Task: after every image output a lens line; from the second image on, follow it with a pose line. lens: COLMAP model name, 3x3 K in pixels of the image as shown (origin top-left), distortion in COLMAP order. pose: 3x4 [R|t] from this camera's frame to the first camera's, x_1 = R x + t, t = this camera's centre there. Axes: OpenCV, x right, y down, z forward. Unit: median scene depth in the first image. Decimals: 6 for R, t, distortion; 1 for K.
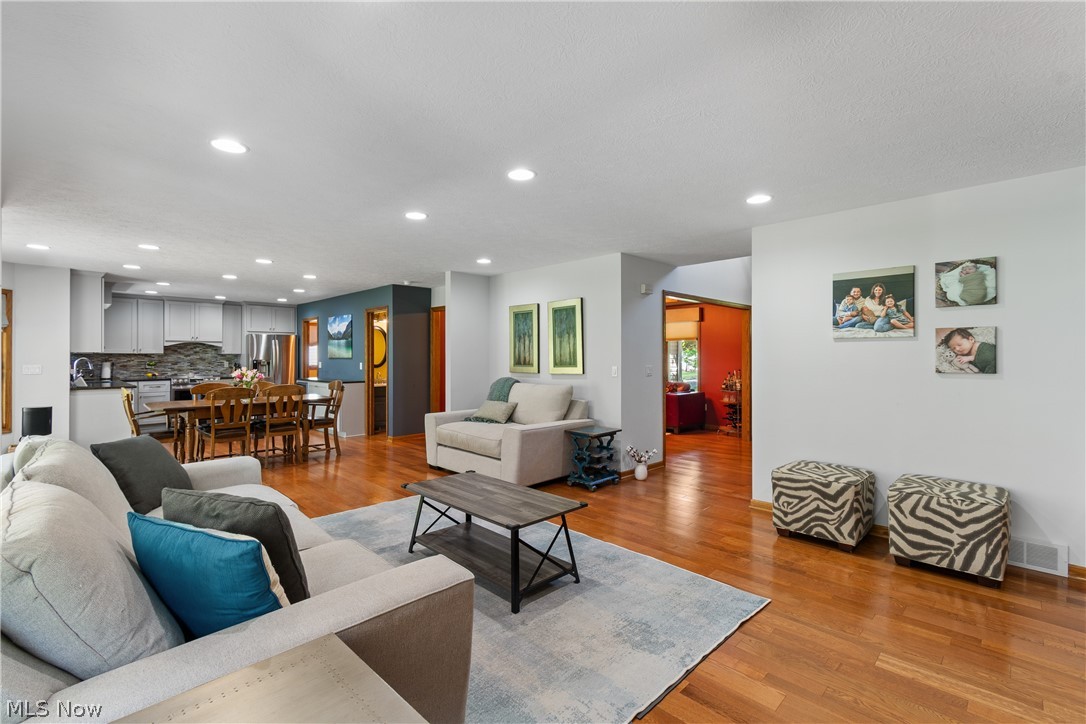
lens RADIAL K [[484.9, 0, 540.3], [0, 484.9, 351.6], [0, 0, 1]] dist [0.002749, -0.002233]
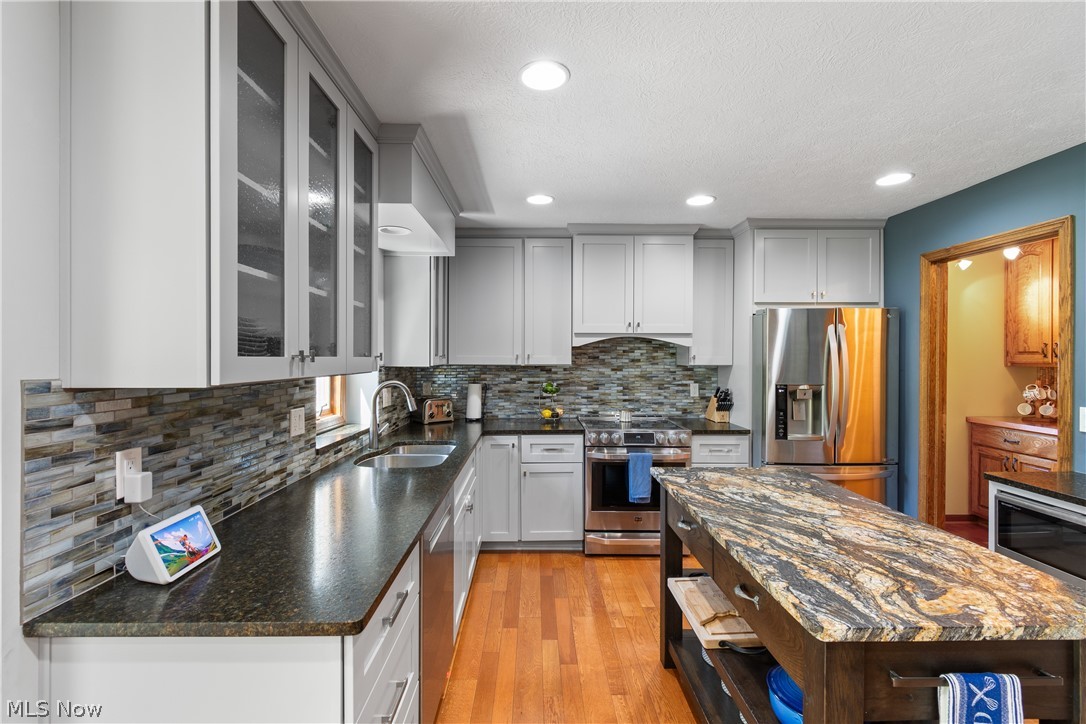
lens RADIAL K [[484.9, 0, 540.4], [0, 484.9, 357.9], [0, 0, 1]] dist [0.002749, -0.002233]
pose [[0.717441, 0.001996, -0.696616, -0.519817], [0.006098, 0.999940, 0.009145, -0.006293], [0.696593, -0.010809, 0.717385, 0.702286]]
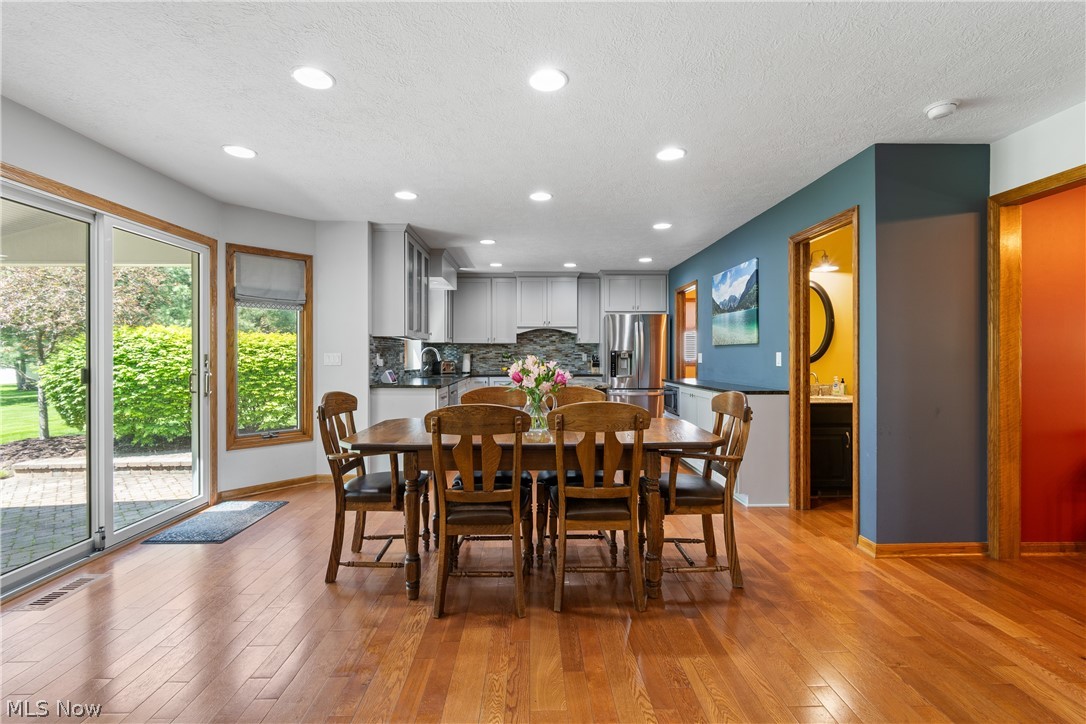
lens RADIAL K [[484.9, 0, 538.7], [0, 484.9, 354.0], [0, 0, 1]] dist [0.002749, -0.002233]
pose [[0.721924, -0.002937, -0.691966, -0.194322], [0.008569, 0.999952, 0.004695, 0.018980], [0.691920, -0.009319, 0.721914, 0.453943]]
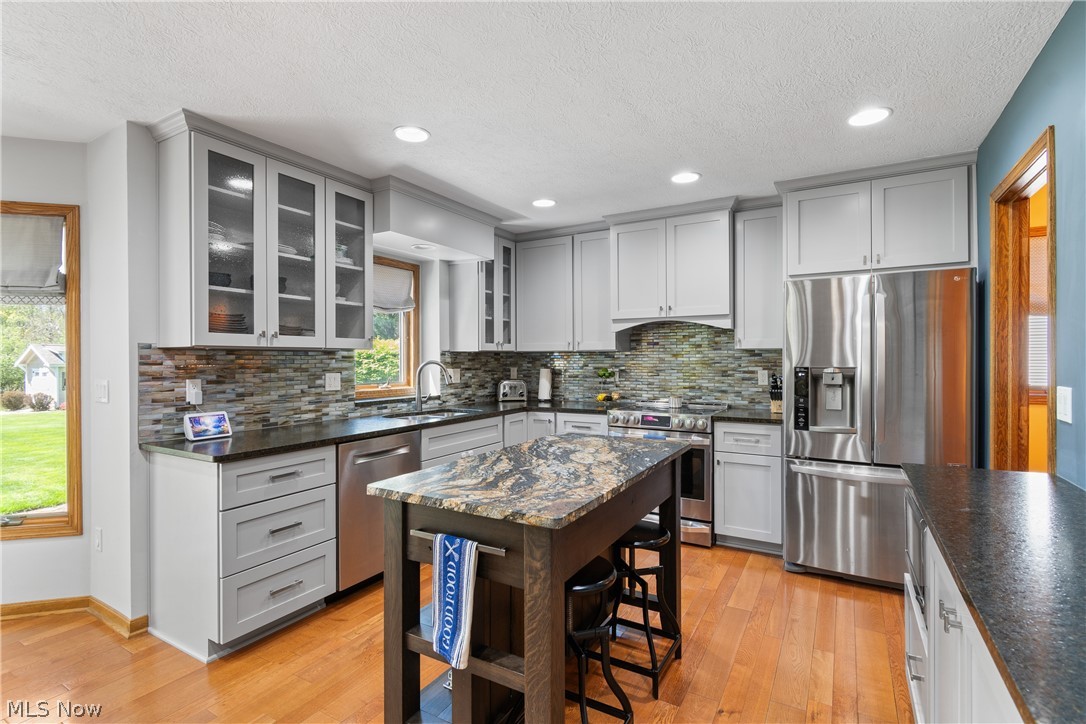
lens RADIAL K [[522.7, 0, 535.2], [0, 522.7, 358.7], [0, 0, 1]] dist [0.002818, -0.000177]
pose [[0.249954, -0.001178, -0.968257, -0.349686], [0.013316, 0.999909, 0.002221, 0.009750], [0.968166, -0.013449, 0.249947, 0.836907]]
